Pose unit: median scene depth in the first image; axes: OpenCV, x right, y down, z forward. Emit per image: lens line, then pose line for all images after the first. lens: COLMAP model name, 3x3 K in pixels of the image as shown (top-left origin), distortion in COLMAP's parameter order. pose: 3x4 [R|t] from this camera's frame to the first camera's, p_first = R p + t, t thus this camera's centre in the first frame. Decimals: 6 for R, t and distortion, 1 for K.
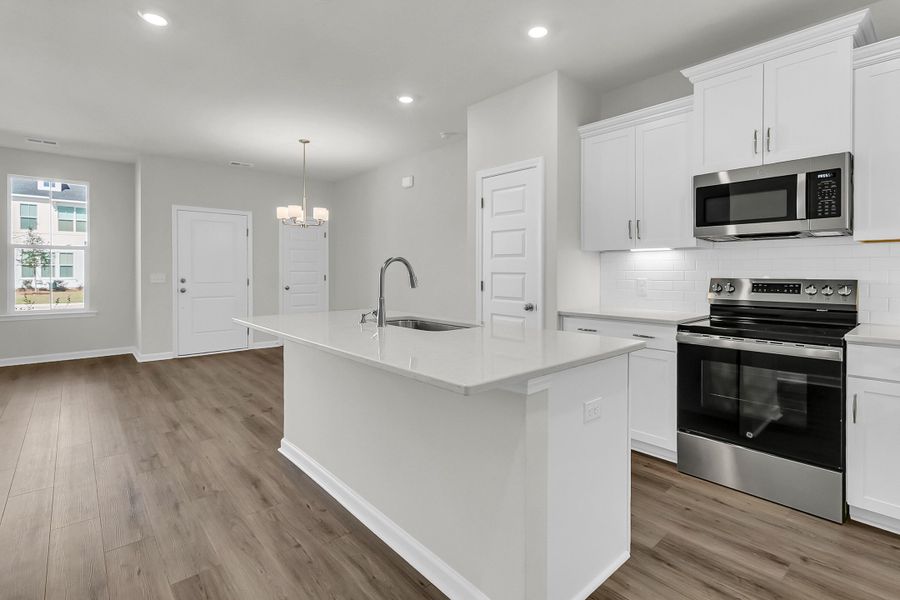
lens RADIAL K [[428.2, 0, 464.5], [0, 428.2, 277.3], [0, 0, 1]] dist [0.000033, 0.000149]
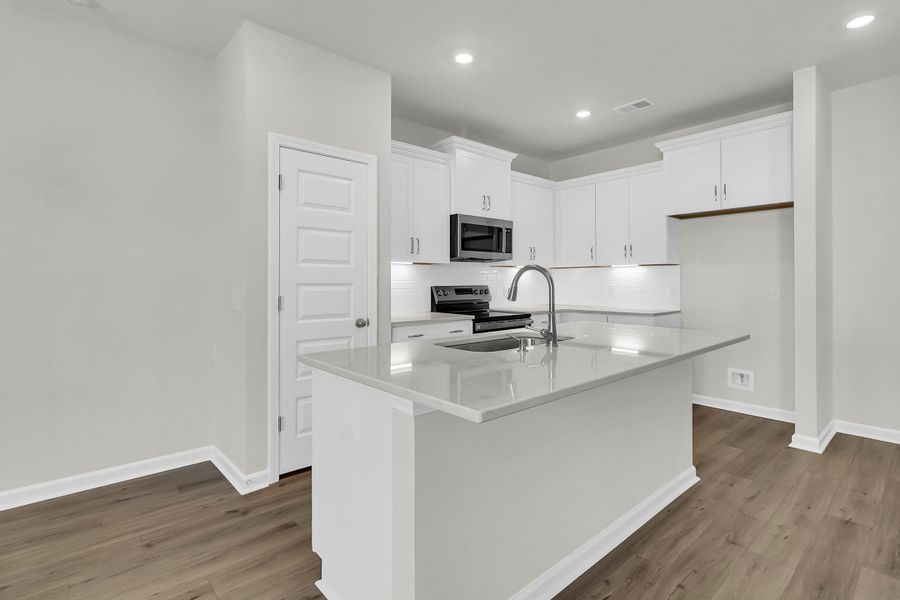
lens RADIAL K [[428.2, 0, 464.5], [0, 428.2, 277.3], [0, 0, 1]] dist [0.000033, 0.000149]
pose [[0.010596, 0.008515, 0.999908, -0.994983], [0.017525, 0.999809, -0.008700, -0.015823], [-0.999790, 0.017615, 0.010444, 1.098681]]
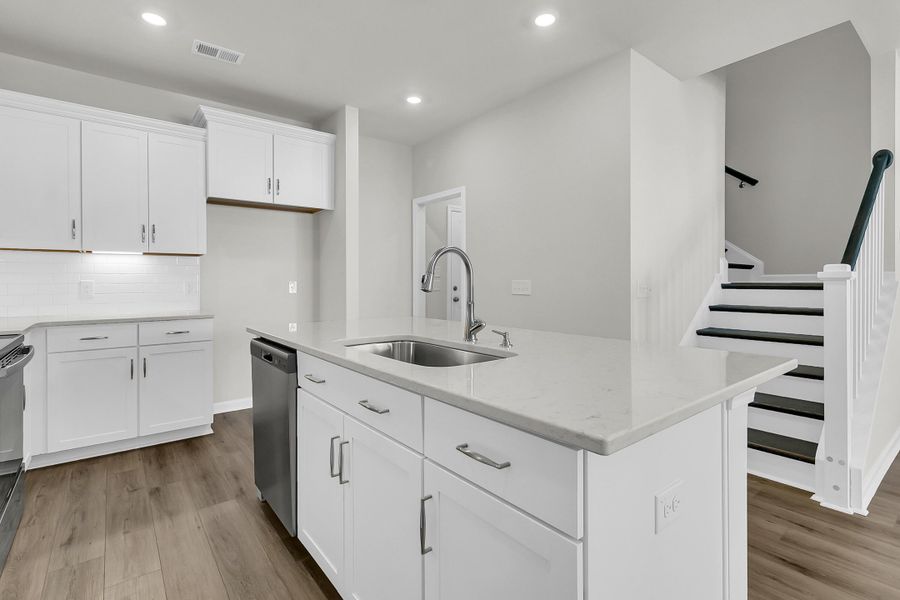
lens RADIAL K [[436.4, 0, 470.0], [0, 436.4, 282.3], [0, 0, 1]] dist [0.000621, 0.000105]
pose [[-0.998723, 0.004440, 0.050327, -0.230866], [0.005357, 0.999822, 0.018093, 0.001080], [-0.050237, 0.018340, -0.998569, 1.720538]]
